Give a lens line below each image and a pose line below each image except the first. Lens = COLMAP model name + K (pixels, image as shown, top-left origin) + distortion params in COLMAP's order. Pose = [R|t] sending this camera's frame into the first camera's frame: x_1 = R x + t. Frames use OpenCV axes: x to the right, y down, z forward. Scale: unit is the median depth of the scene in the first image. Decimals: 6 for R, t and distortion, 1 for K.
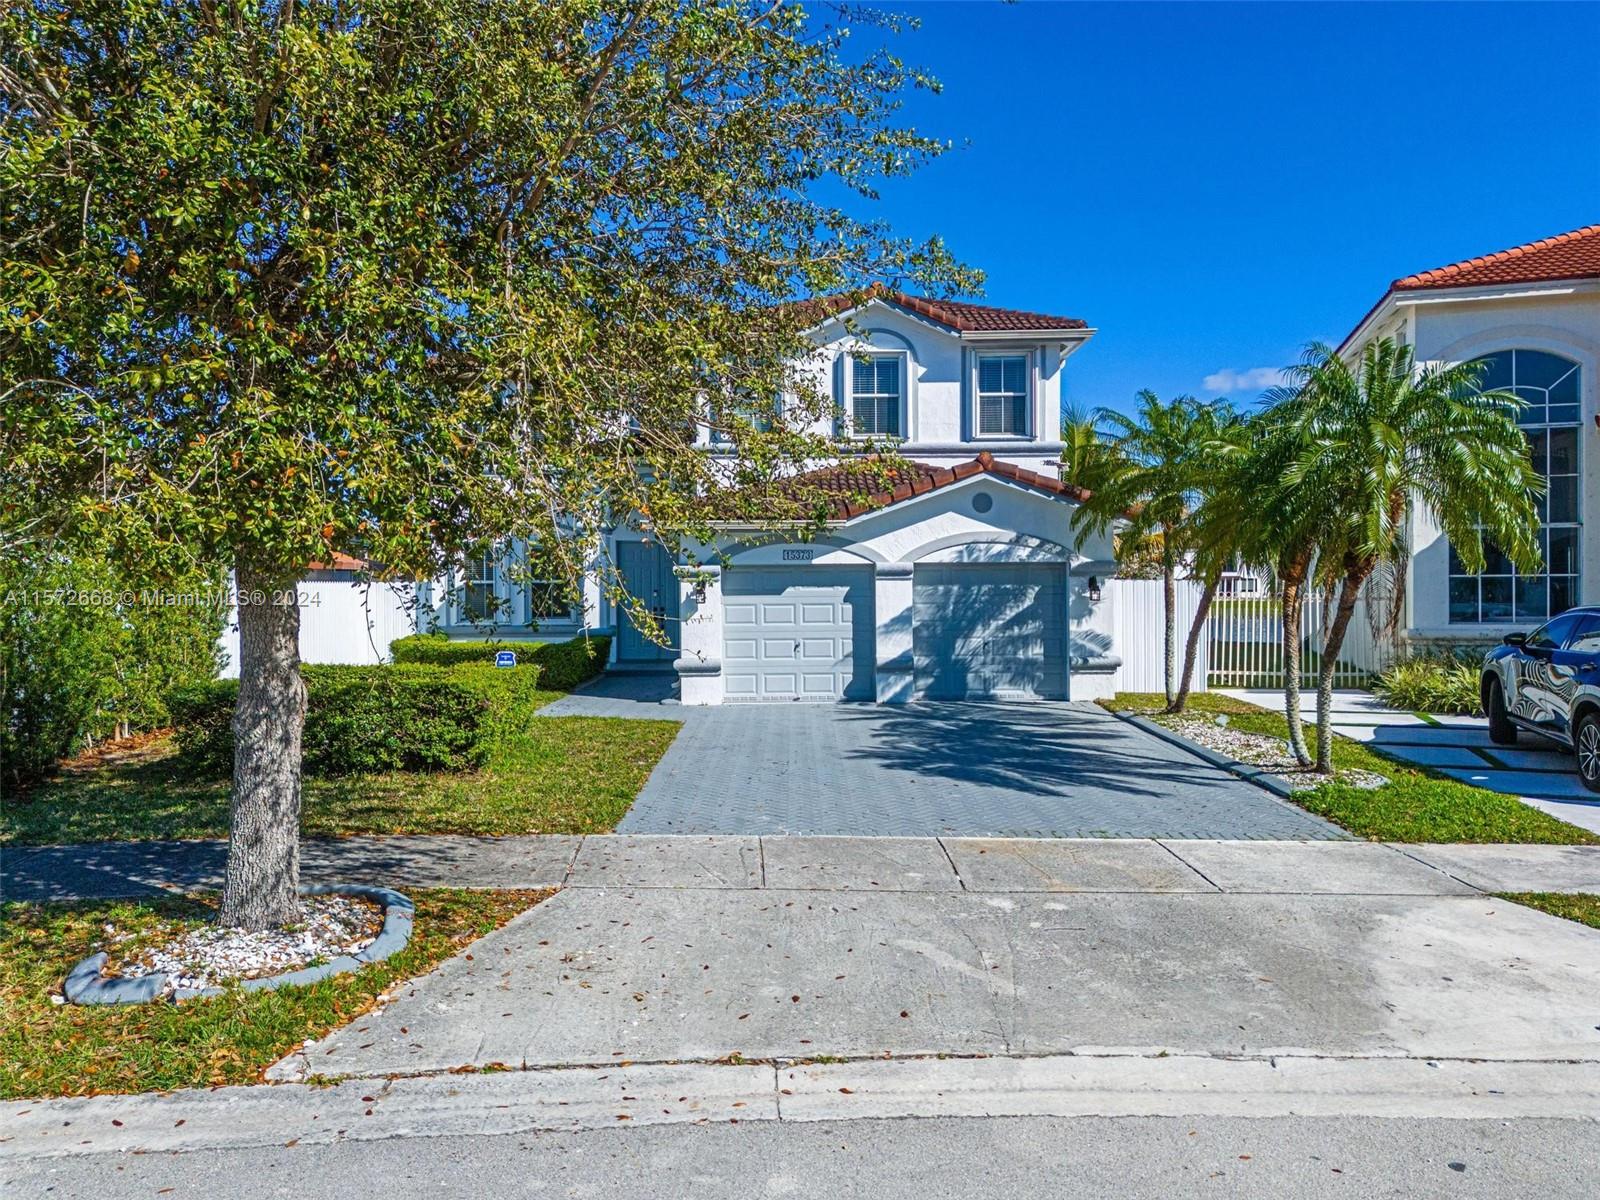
lens RADIAL K [[1175.2, 0, 796.2], [0, 1175.2, 581.0], [0, 0, 1]] dist [0.089480, -0.091144]
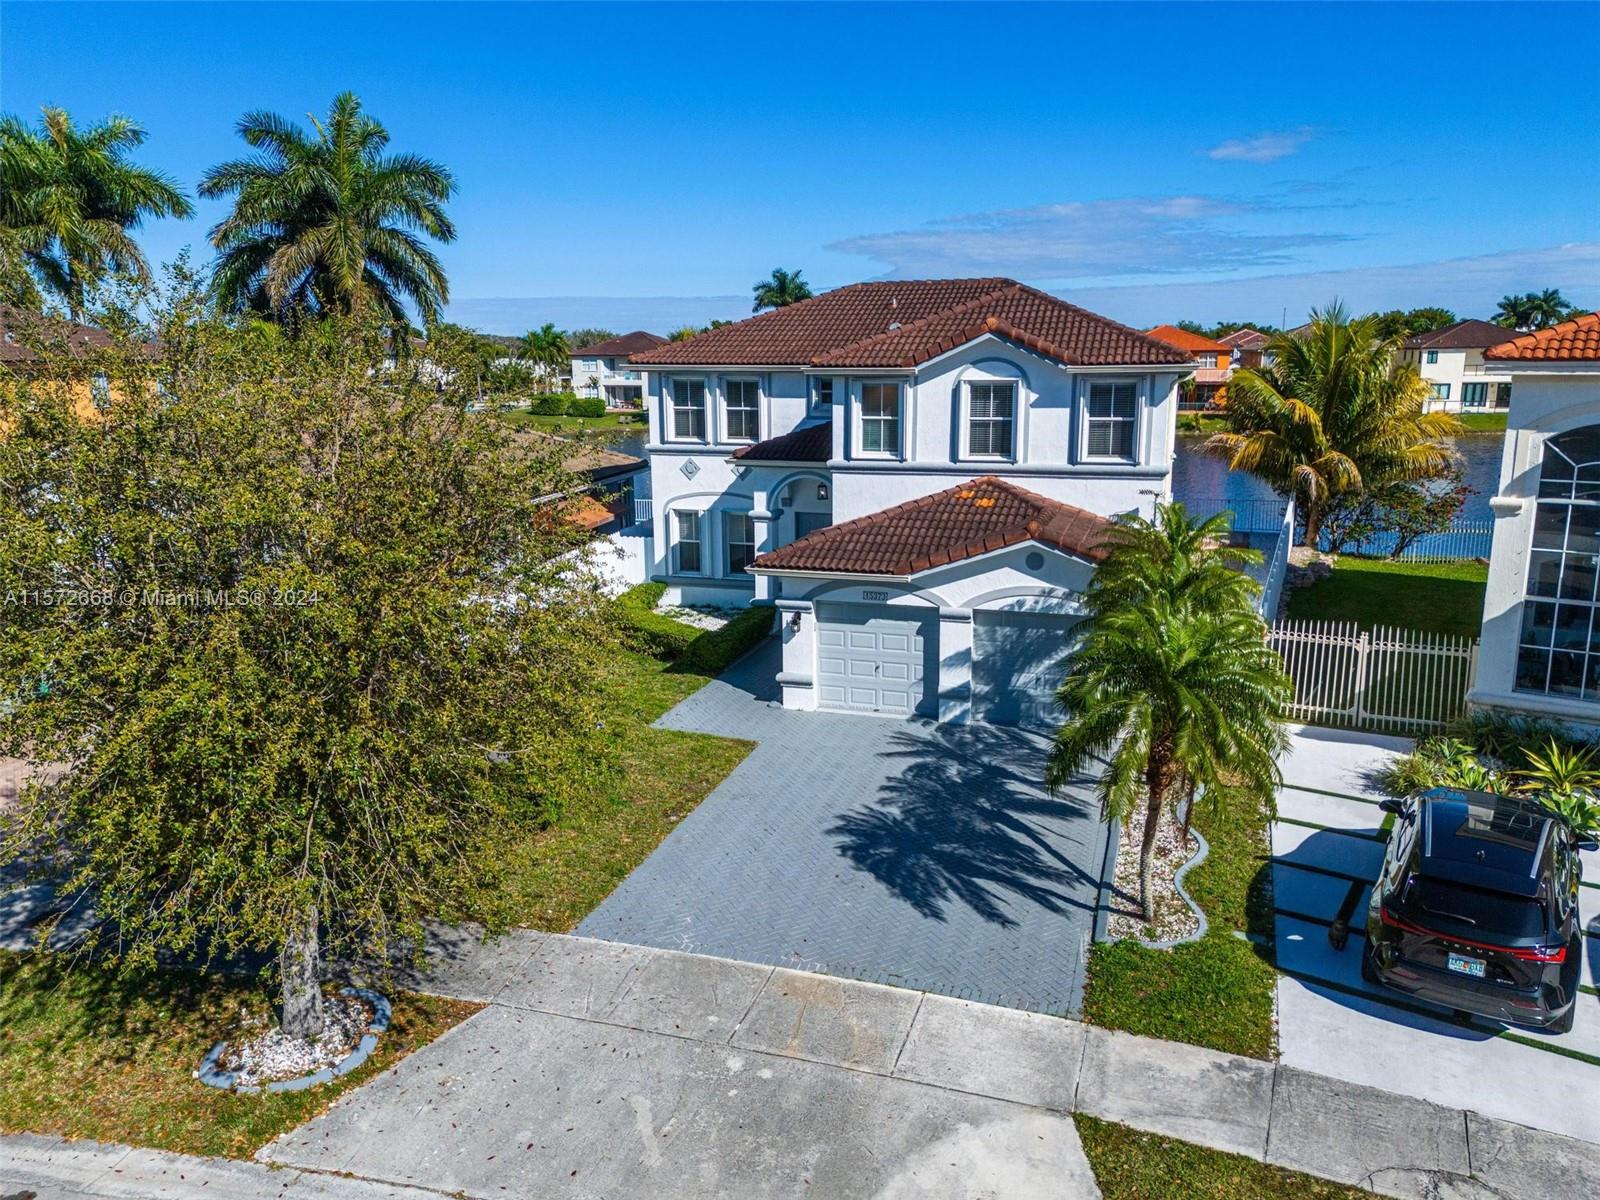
lens RADIAL K [[1175.2, 0, 796.2], [0, 1175.2, 581.0], [0, 0, 1]] dist [0.089480, -0.091144]
pose [[0.948394, 0.058783, -0.311599, 0.292536], [0.005671, 0.979365, 0.202018, -0.275803], [0.317044, -0.193359, 0.928491, -0.121463]]
